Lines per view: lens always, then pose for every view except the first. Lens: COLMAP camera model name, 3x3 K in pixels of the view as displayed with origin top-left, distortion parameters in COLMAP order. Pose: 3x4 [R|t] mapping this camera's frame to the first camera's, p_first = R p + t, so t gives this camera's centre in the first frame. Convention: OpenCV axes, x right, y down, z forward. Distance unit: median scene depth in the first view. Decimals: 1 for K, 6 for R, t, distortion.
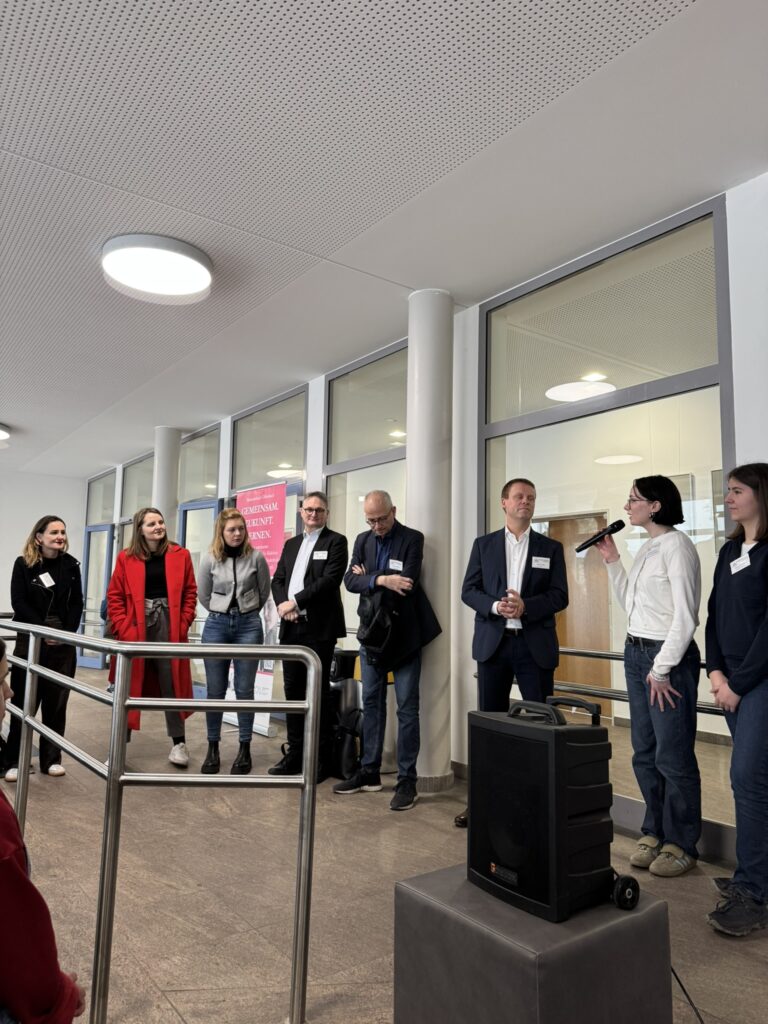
lens RADIAL K [[726.3, 0, 380.1], [0, 726.3, 517.0], [0, 0, 1]] dist [0.052852, -0.098740]
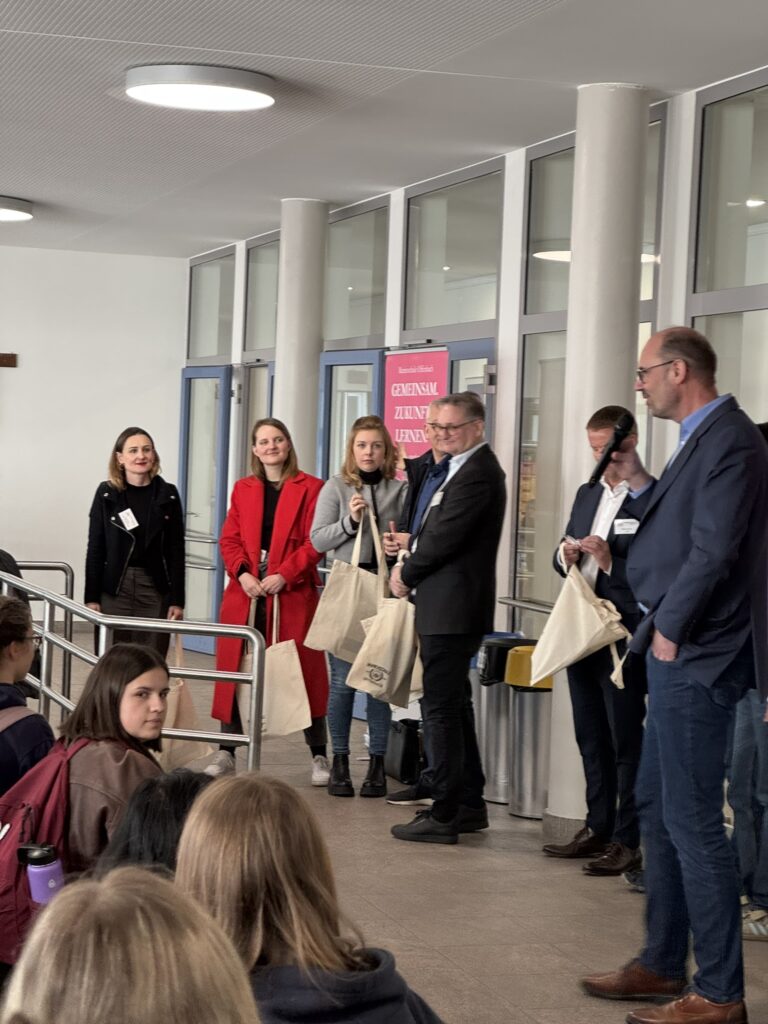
lens RADIAL K [[2334.1, 0, 384.0], [0, 2334.1, 512.0], [0, 0, 1]] dist [-0.042144, 6.262822]
pose [[0.944567, 0.028821, -0.327052, 0.557953], [0.013828, 0.991764, 0.127333, -0.200562], [0.328028, -0.124797, 0.936388, -1.012461]]
